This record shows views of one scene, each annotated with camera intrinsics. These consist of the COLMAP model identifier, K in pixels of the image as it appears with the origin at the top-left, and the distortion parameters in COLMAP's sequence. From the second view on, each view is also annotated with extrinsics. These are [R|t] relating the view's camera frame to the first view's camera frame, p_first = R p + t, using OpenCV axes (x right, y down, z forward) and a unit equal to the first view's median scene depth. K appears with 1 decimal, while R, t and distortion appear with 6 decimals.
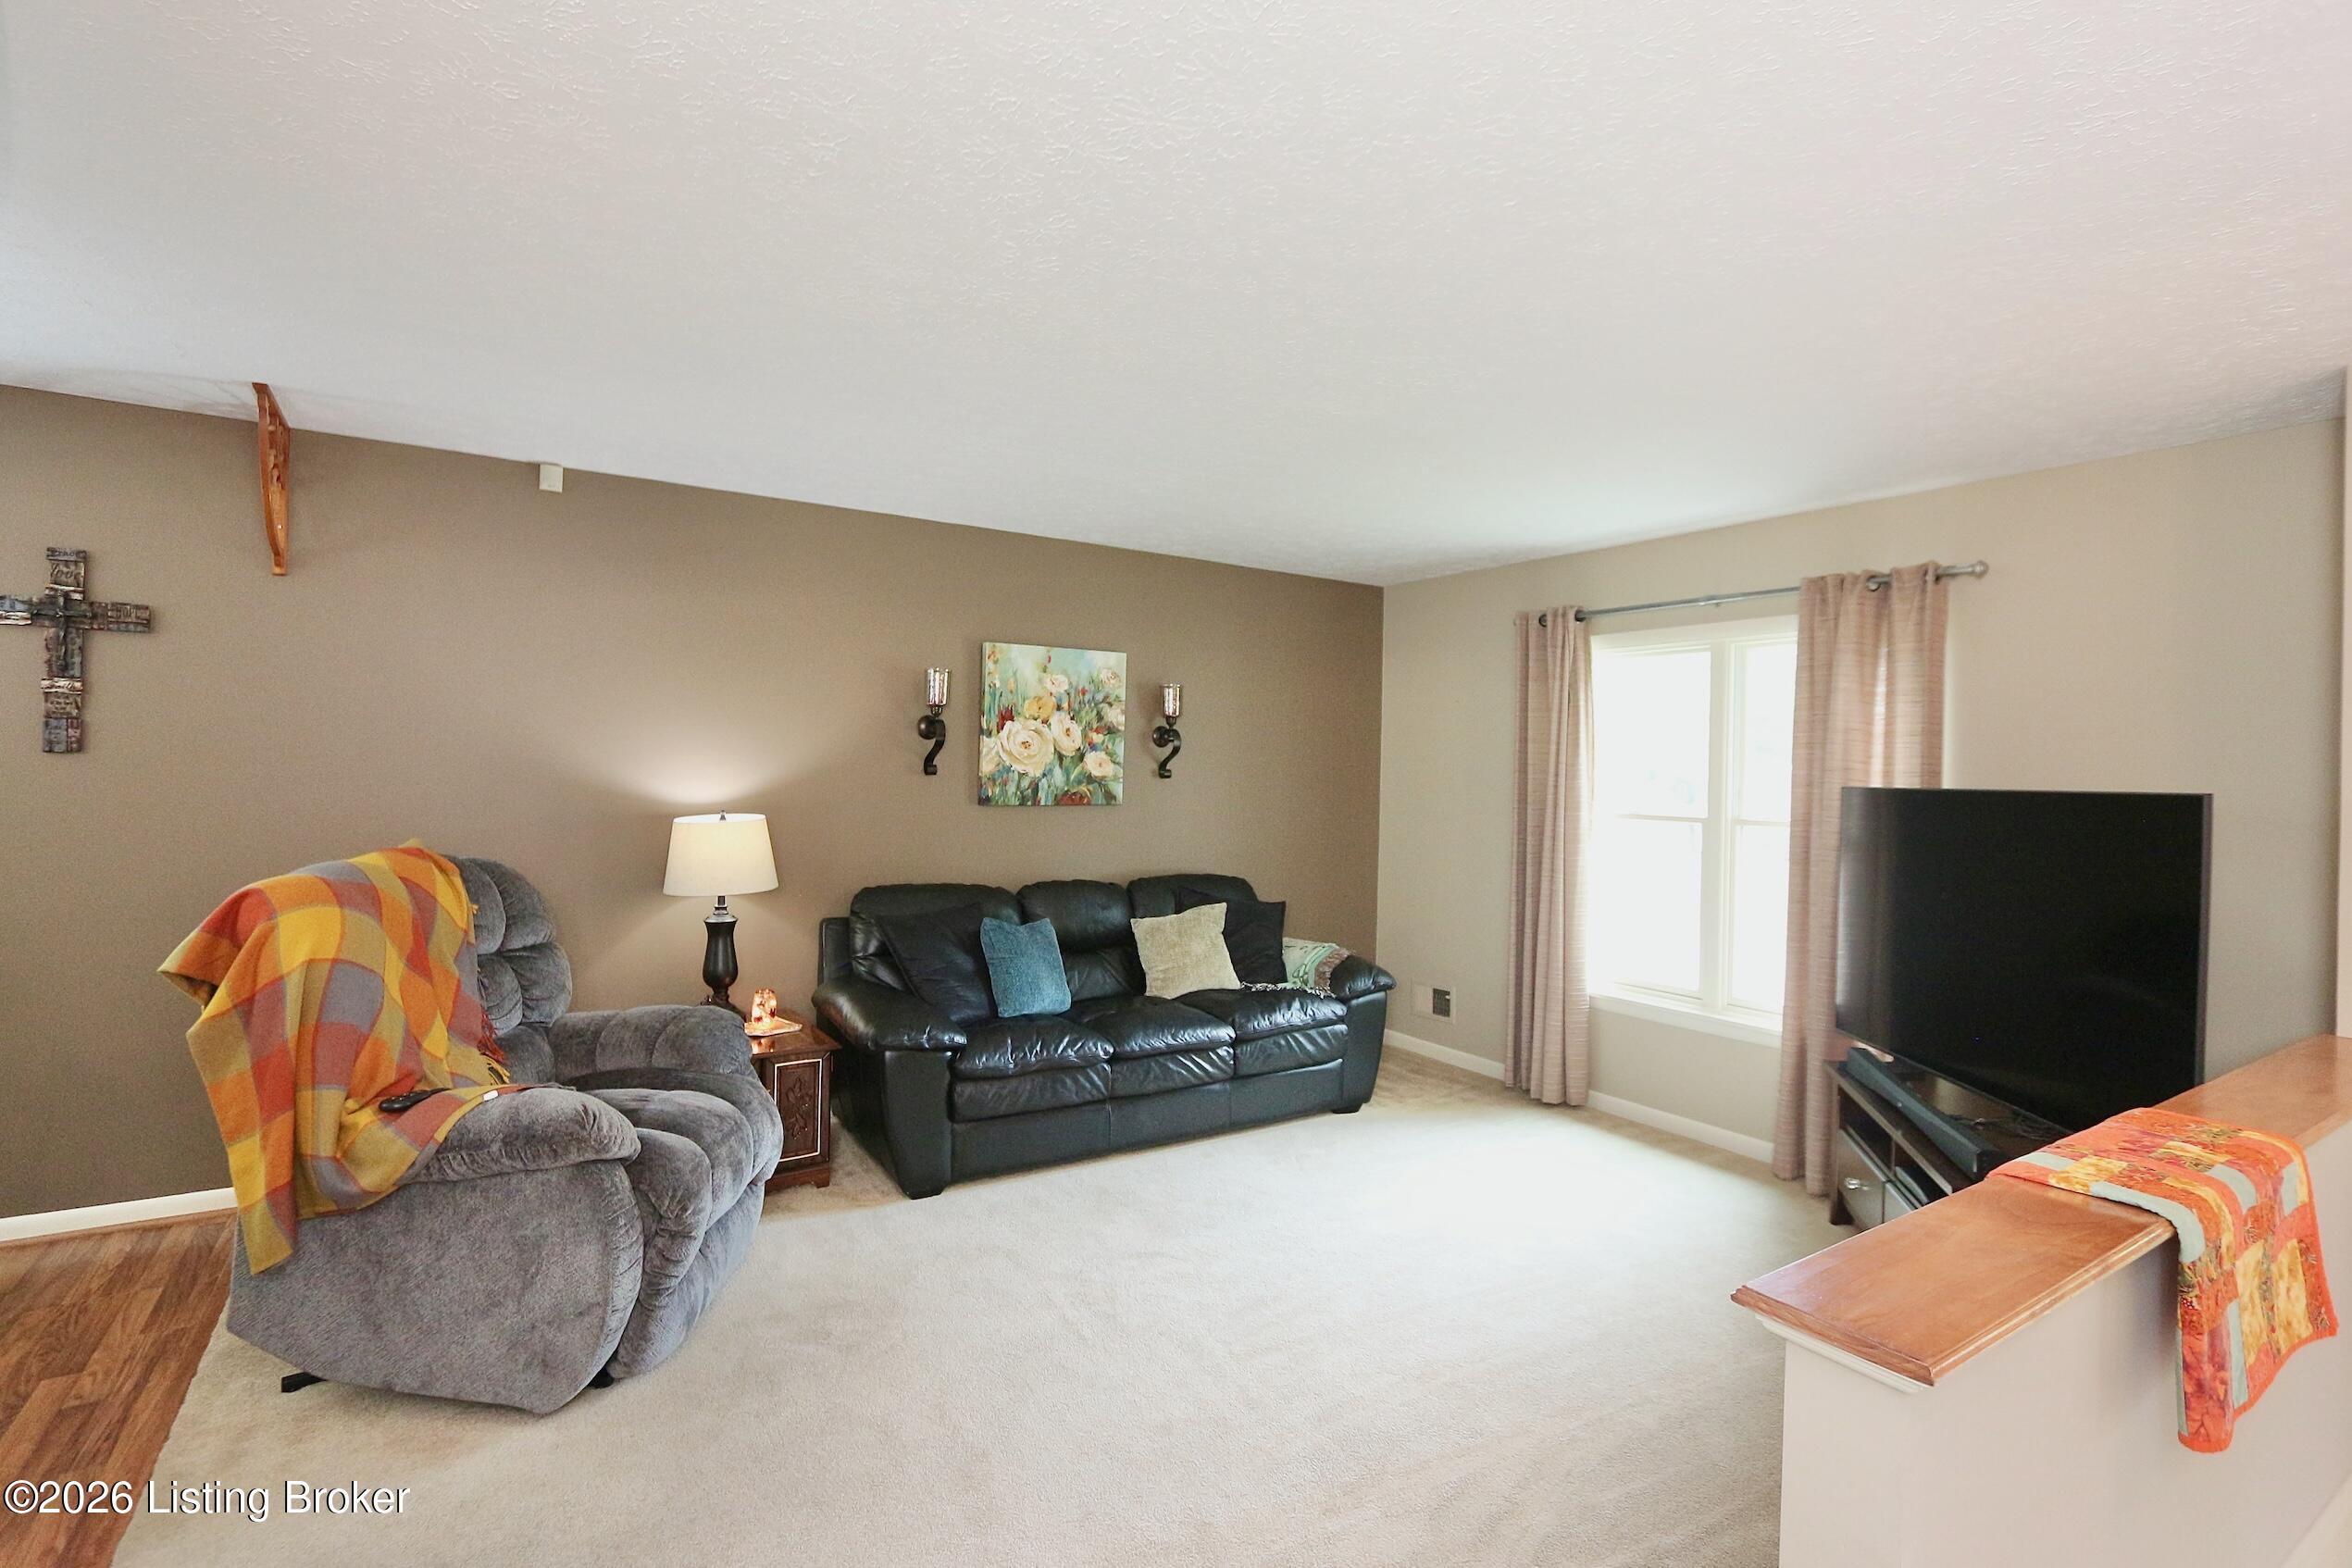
lens RADIAL K [[1076.7, 0, 1161.9], [0, 1076.7, 787.6], [0, 0, 1]] dist [-0.016808, 0.002501]
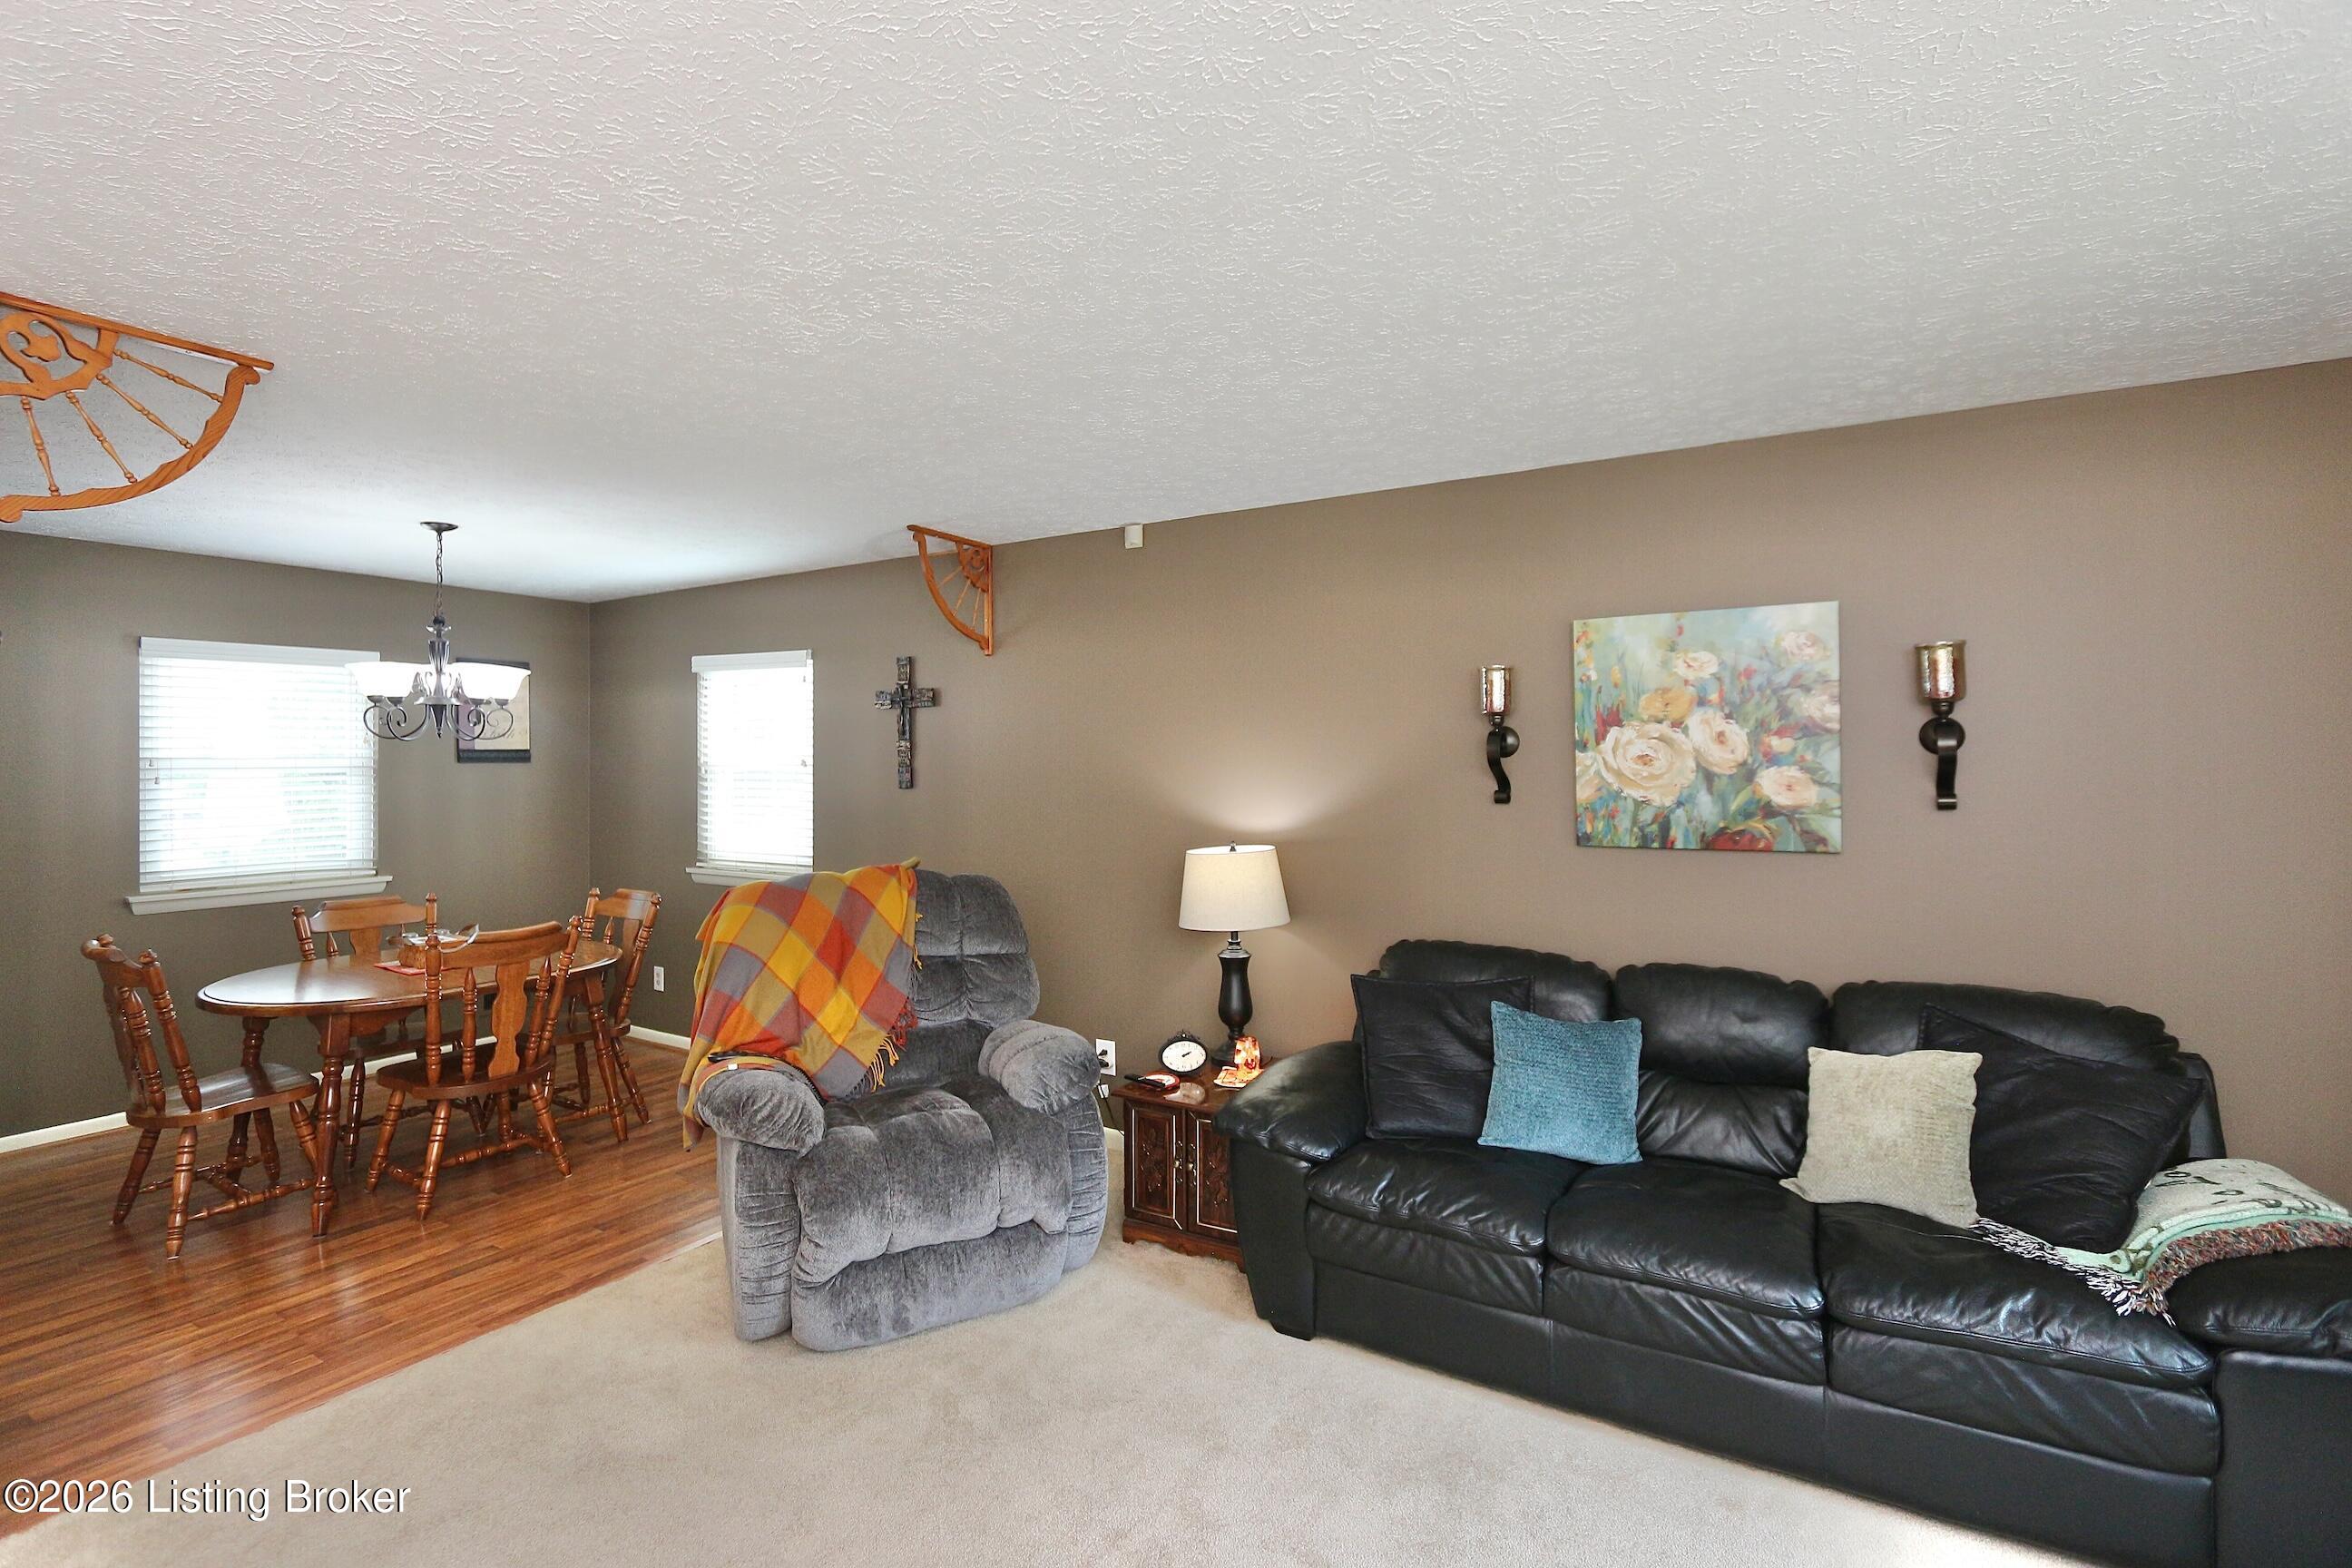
lens RADIAL K [[1076.7, 0, 1169.0], [0, 1076.7, 769.0], [0, 0, 1]] dist [-0.016808, 0.002501]
pose [[0.441249, -0.019627, -0.897170, 0.355682], [-0.003713, 0.999712, -0.023697, -0.016669], [0.897377, 0.013788, 0.441050, 0.429555]]
